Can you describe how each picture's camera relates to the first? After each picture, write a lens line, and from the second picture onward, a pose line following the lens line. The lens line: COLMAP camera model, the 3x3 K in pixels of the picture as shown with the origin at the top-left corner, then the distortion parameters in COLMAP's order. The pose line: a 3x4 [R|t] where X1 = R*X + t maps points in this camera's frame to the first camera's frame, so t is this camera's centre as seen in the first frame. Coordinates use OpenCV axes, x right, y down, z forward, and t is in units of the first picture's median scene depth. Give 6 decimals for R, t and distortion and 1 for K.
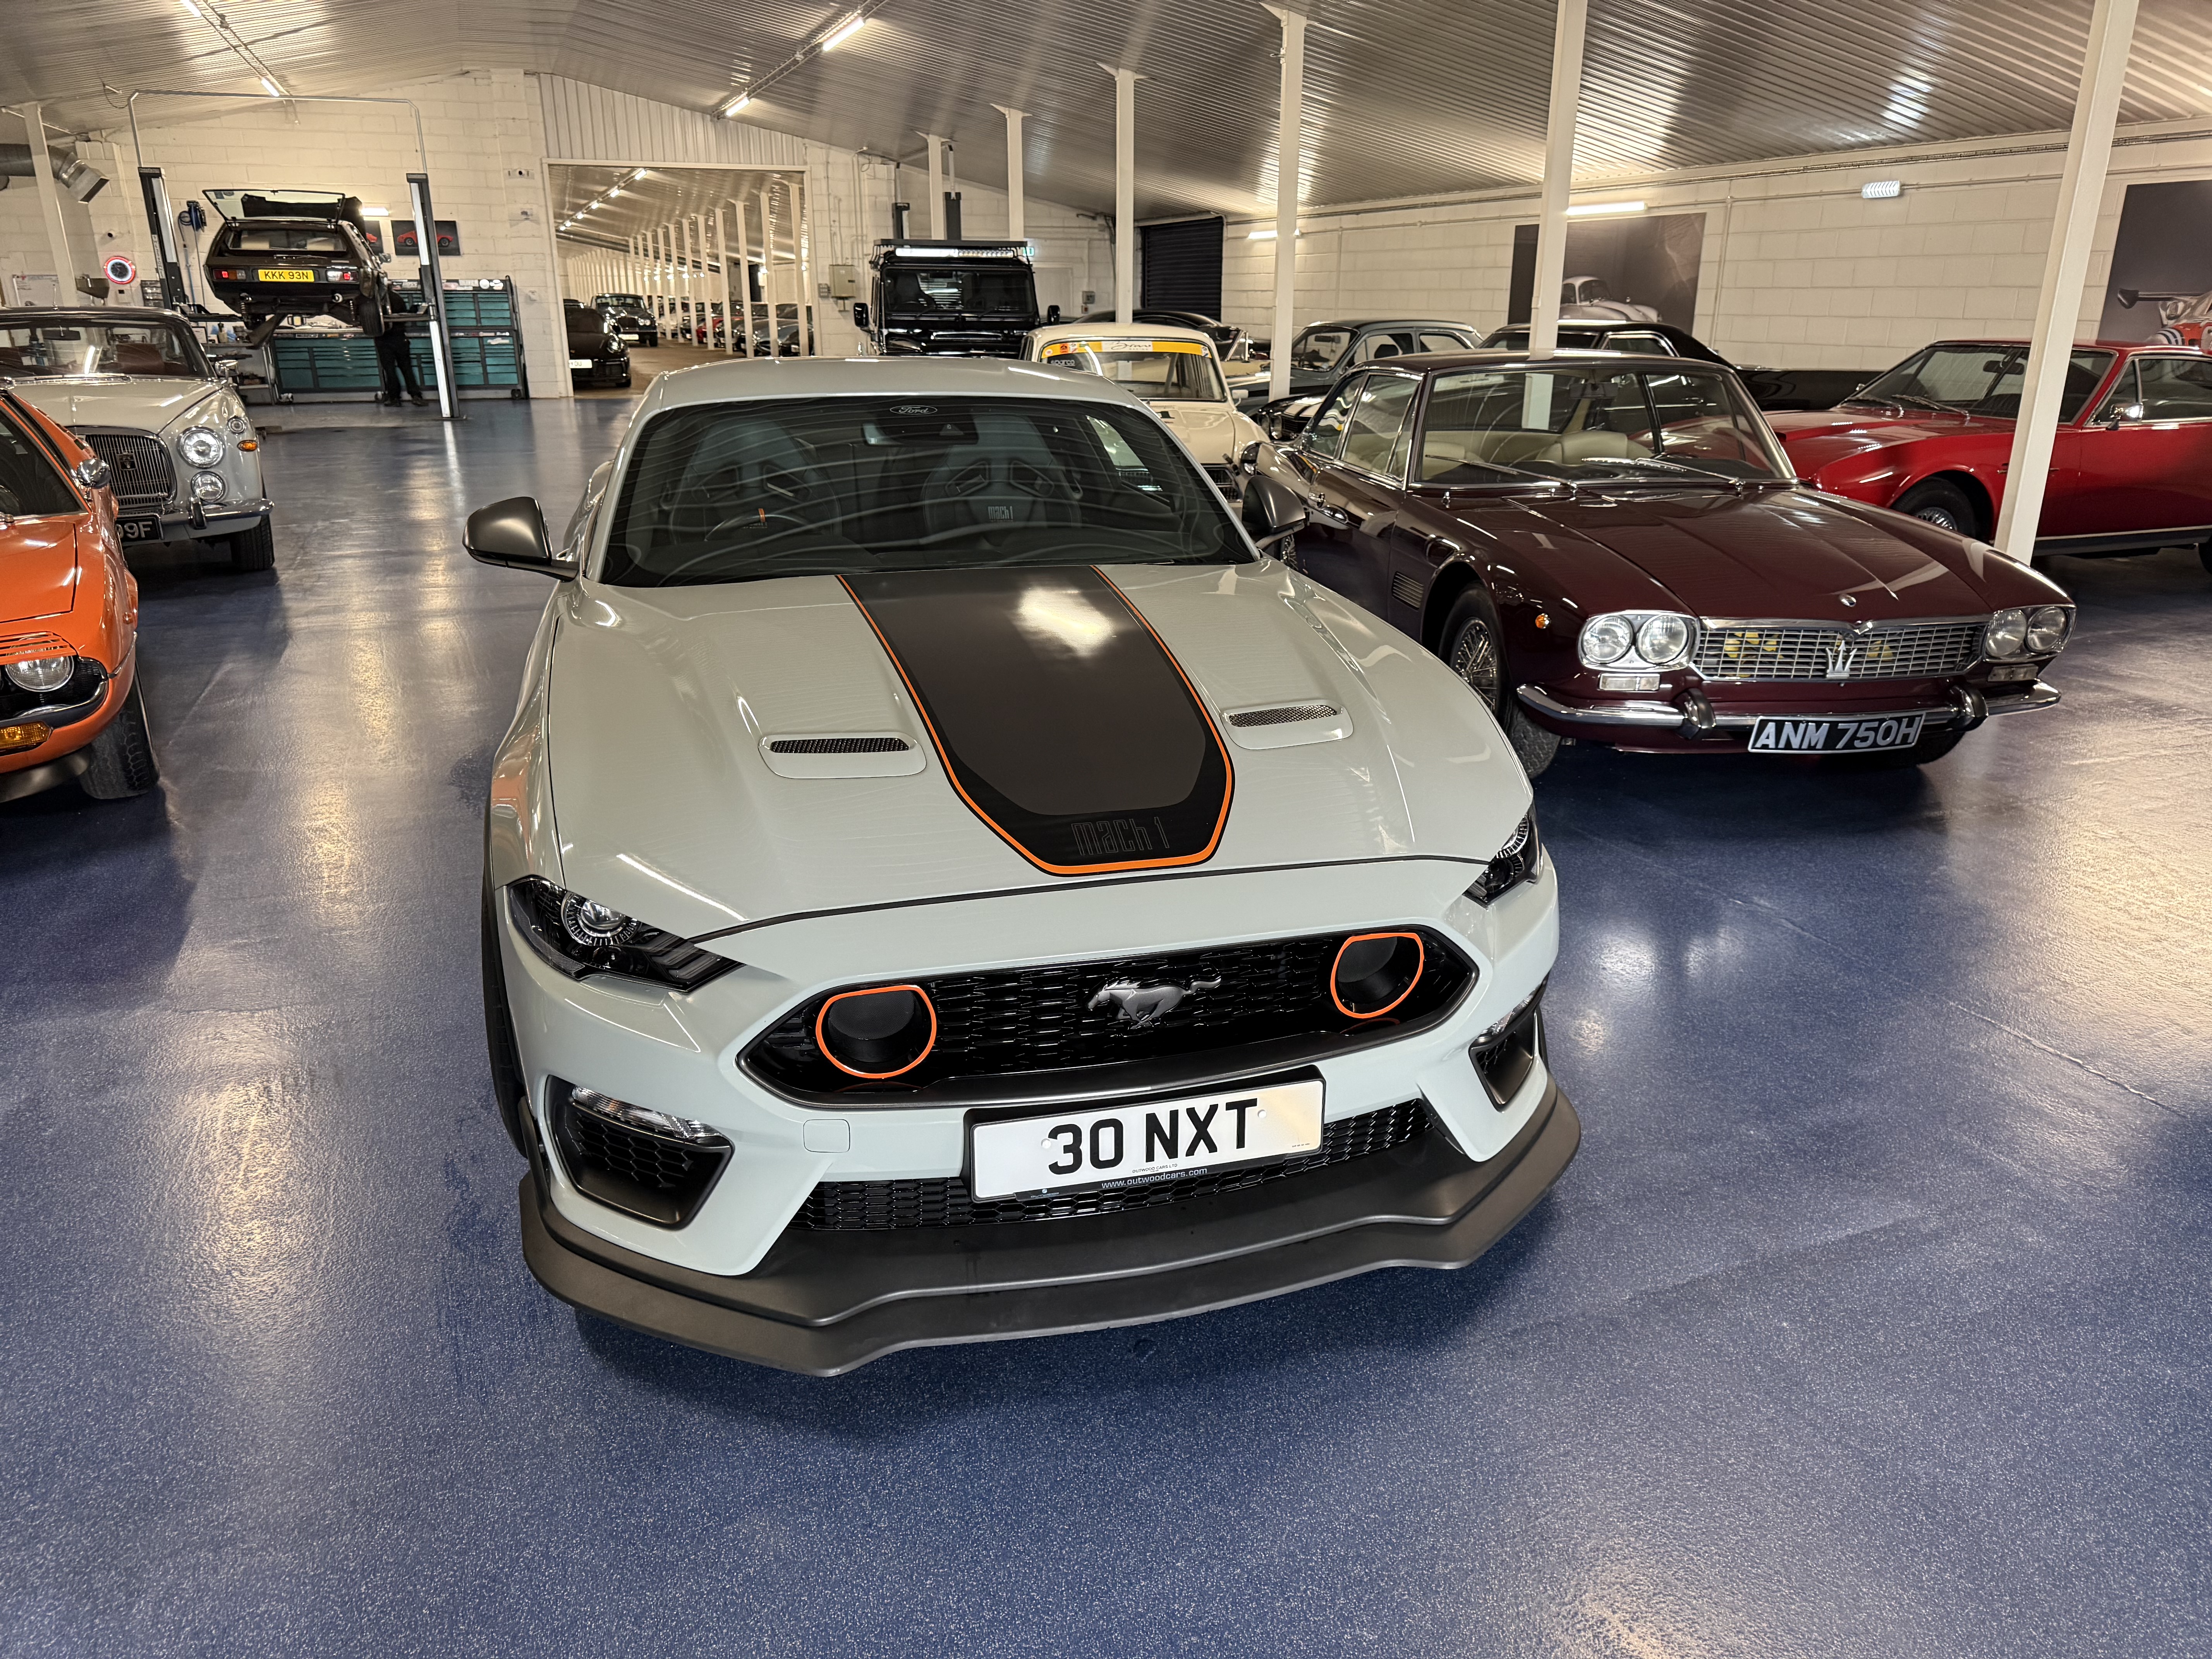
lens RADIAL K [[1562.6, 0, 1112.5], [0, 1562.6, 833.3], [0, 0, 1]] dist [0.057137, -0.060869]
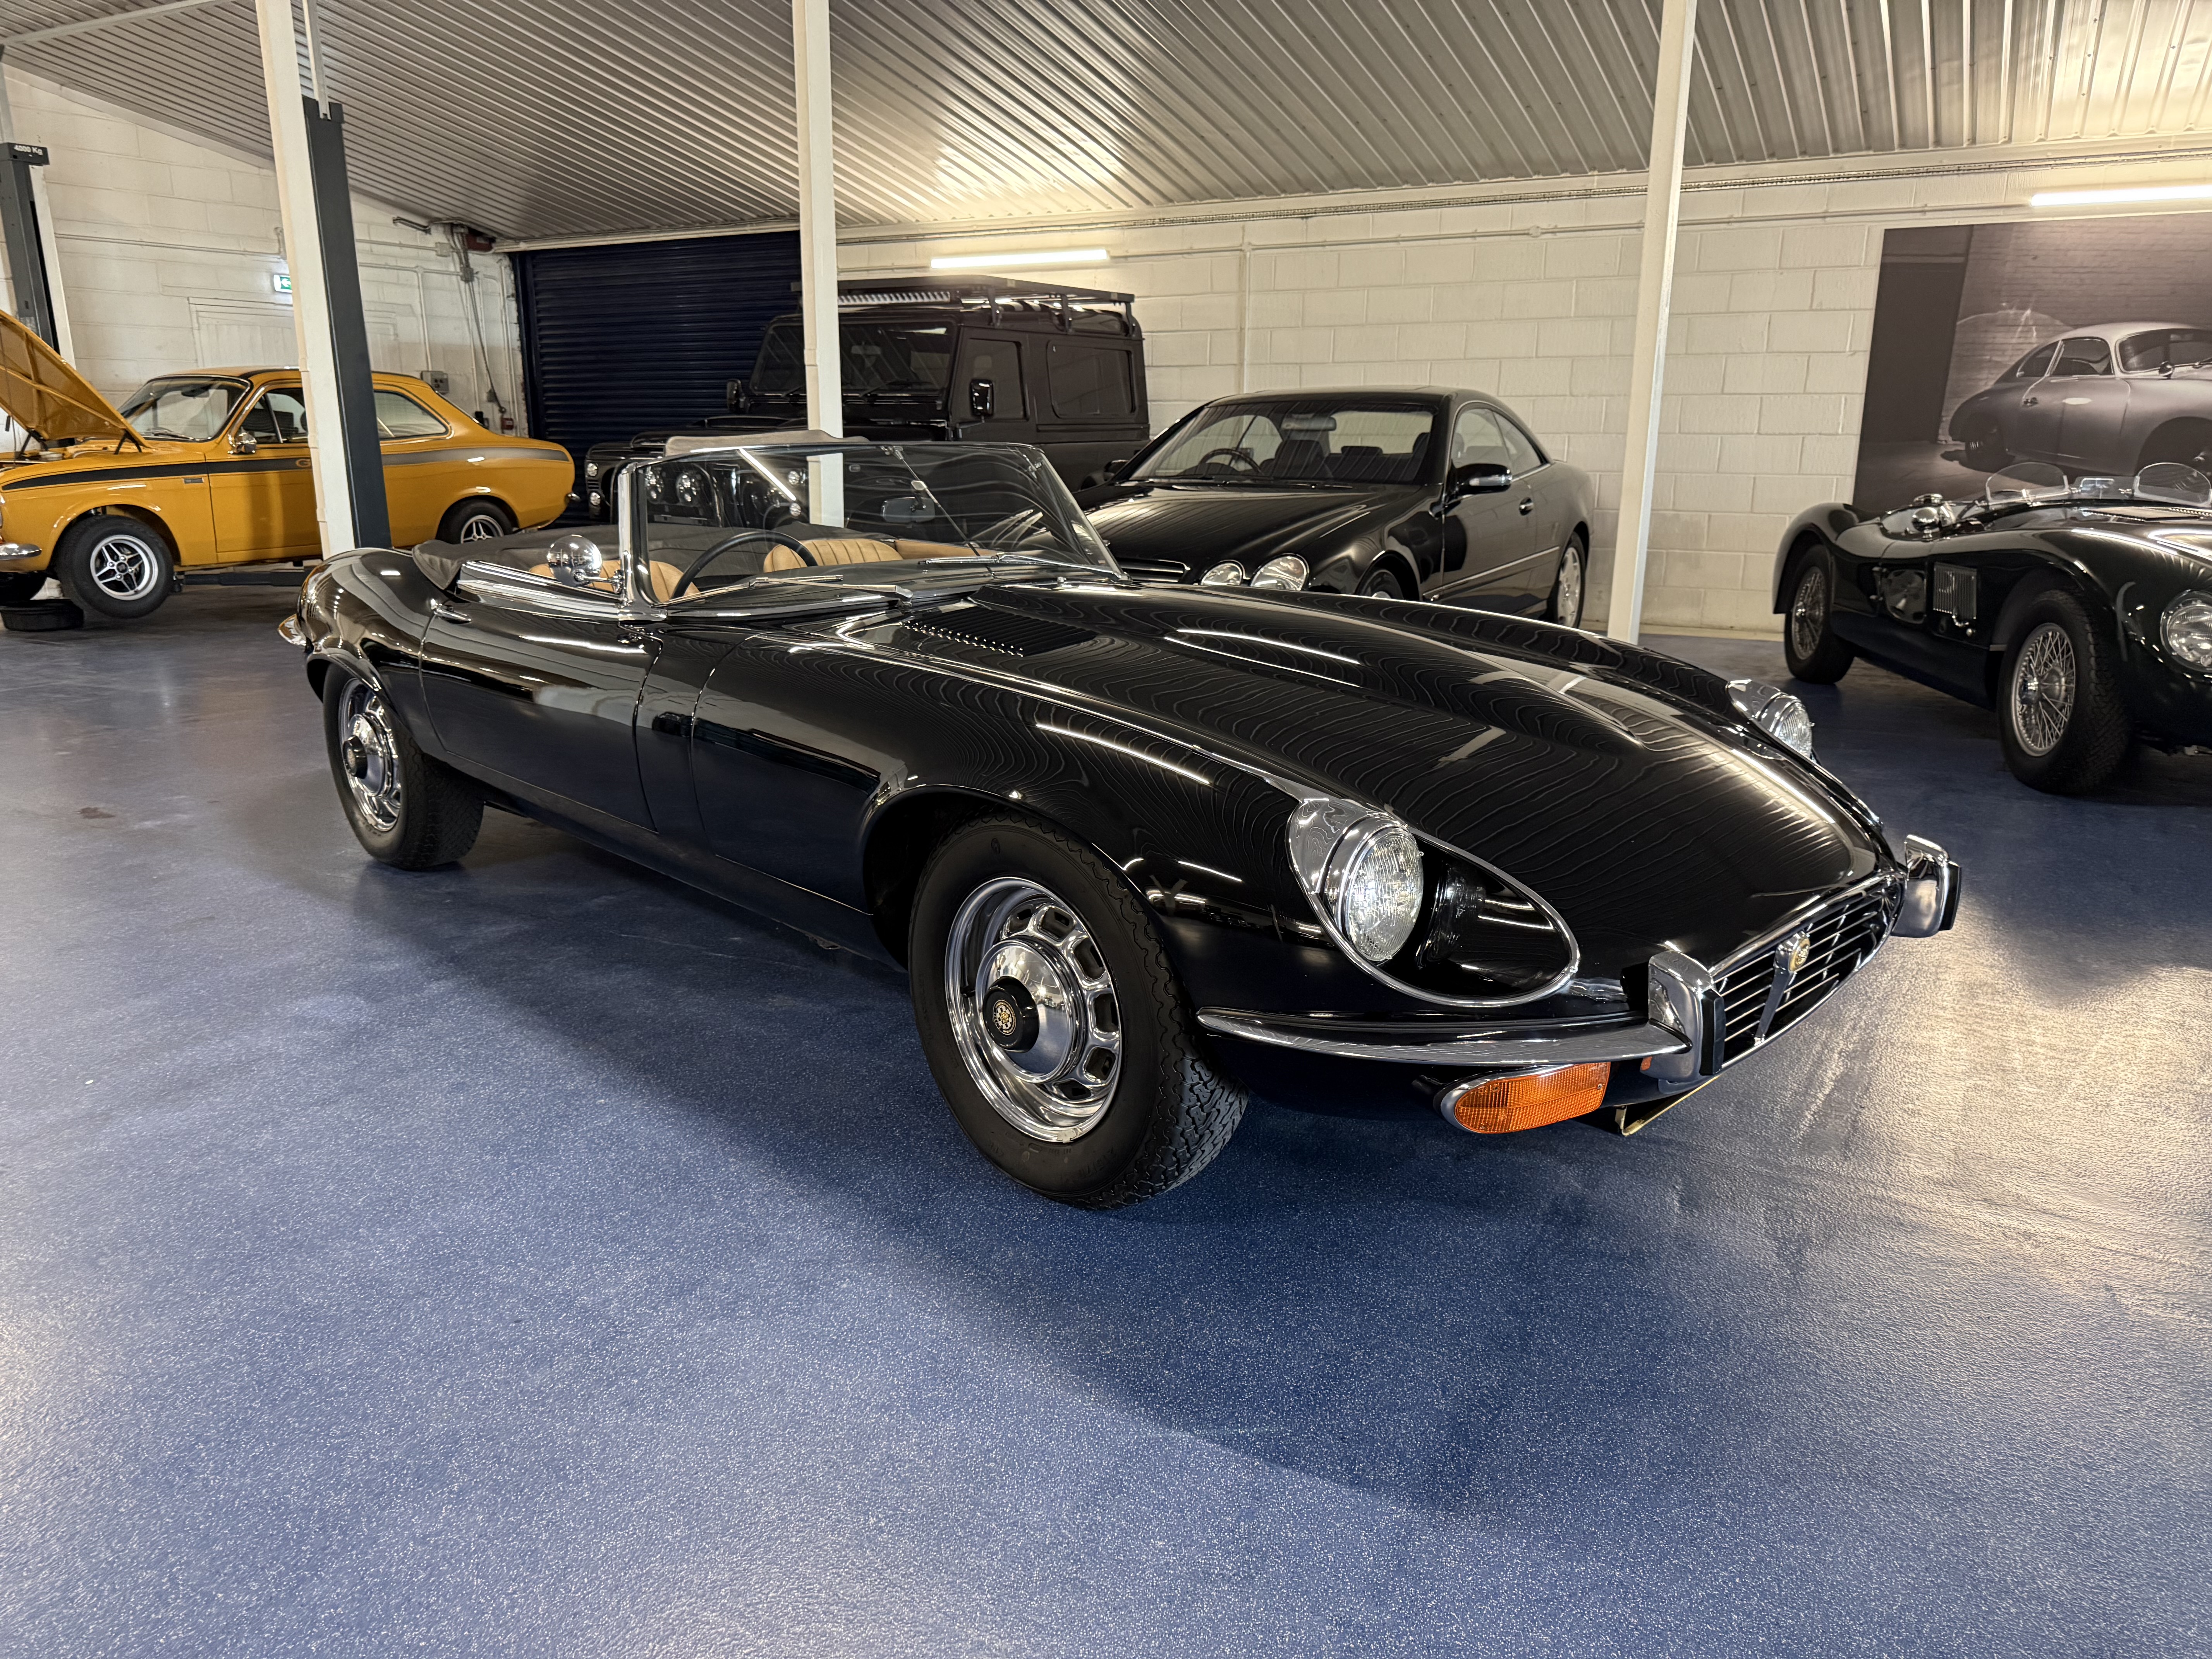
lens RADIAL K [[1564.3, 0, 1113.7], [0, 1564.3, 834.8], [0, 0, 1]] dist [0.020147, -0.019730]
pose [[0.761963, -0.166108, 0.625955, -0.201172], [0.211339, 0.977411, 0.002114, -0.168764], [-0.612166, 0.130678, 0.779856, 0.535932]]
